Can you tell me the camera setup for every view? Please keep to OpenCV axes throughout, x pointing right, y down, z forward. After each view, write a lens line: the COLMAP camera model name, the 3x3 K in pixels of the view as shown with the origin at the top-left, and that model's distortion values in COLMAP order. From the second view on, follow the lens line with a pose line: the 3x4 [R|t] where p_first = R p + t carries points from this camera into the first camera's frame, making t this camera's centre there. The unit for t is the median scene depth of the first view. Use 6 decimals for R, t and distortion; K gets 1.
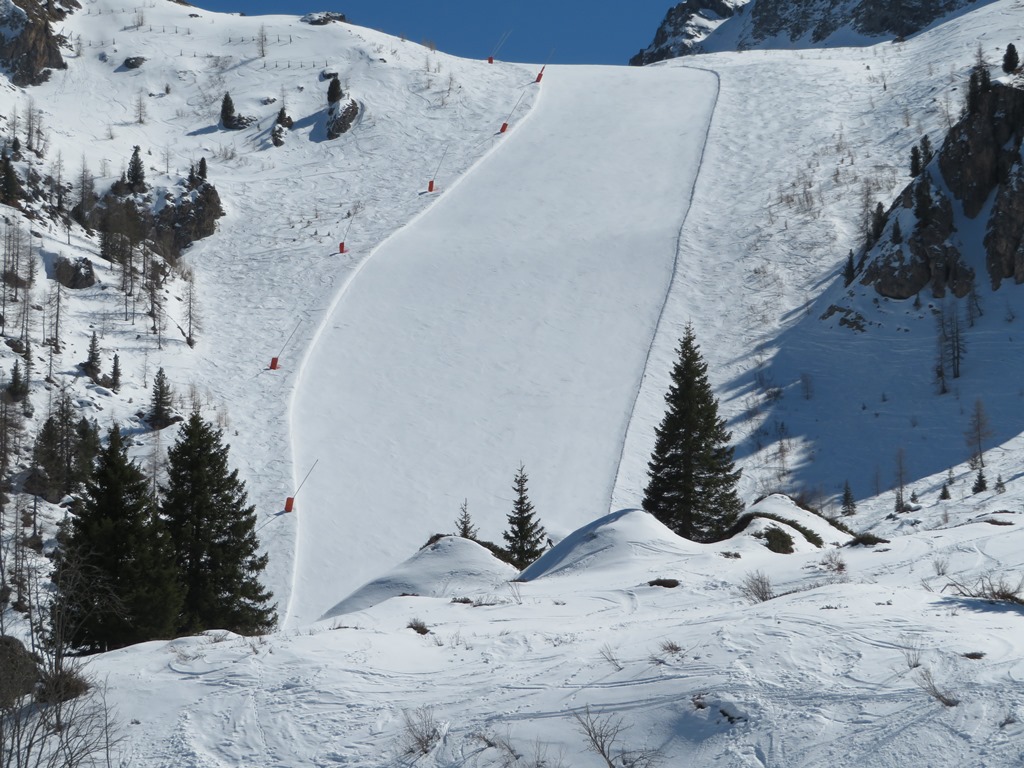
lens RADIAL K [[723.0, 0, 512.0], [0, 723.0, 384.0], [0, 0, 1]] dist [-0.001141, -0.001643]
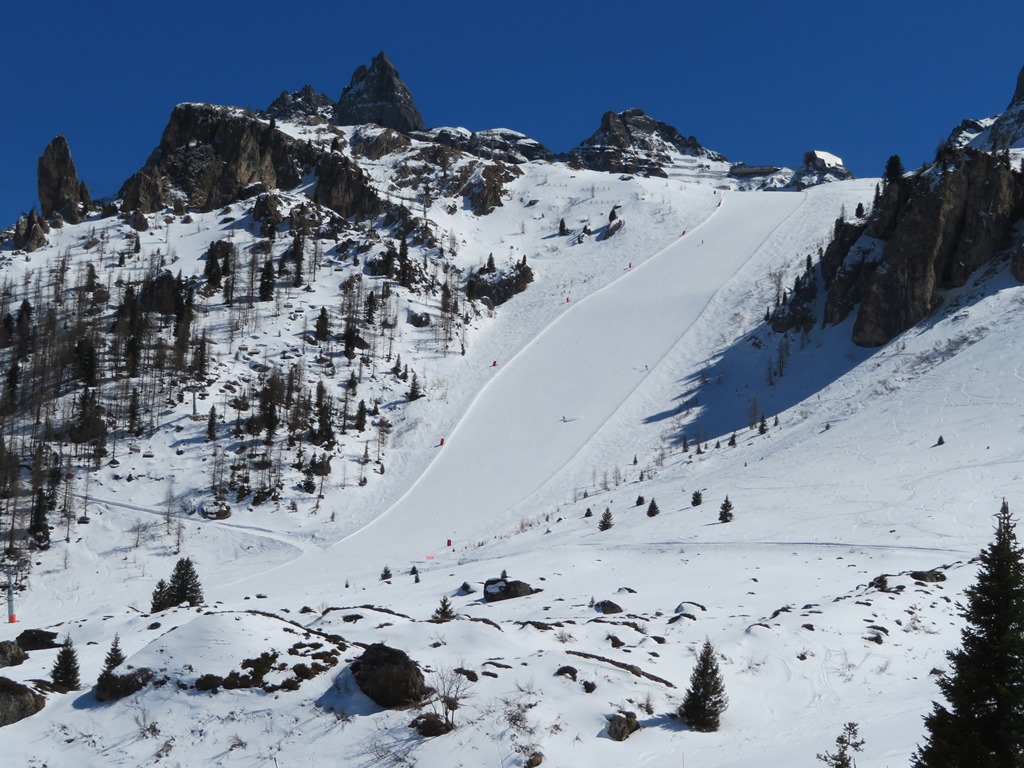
lens RADIAL K [[336.3, 0, 512.0], [0, 336.3, 384.0], [0, 0, 1]] dist [-0.000532, -0.000030]
pose [[0.998432, -0.006312, -0.055623, -0.402023], [0.005499, 0.999876, -0.014754, 0.087106], [0.055709, 0.014425, 0.998343, -0.004429]]
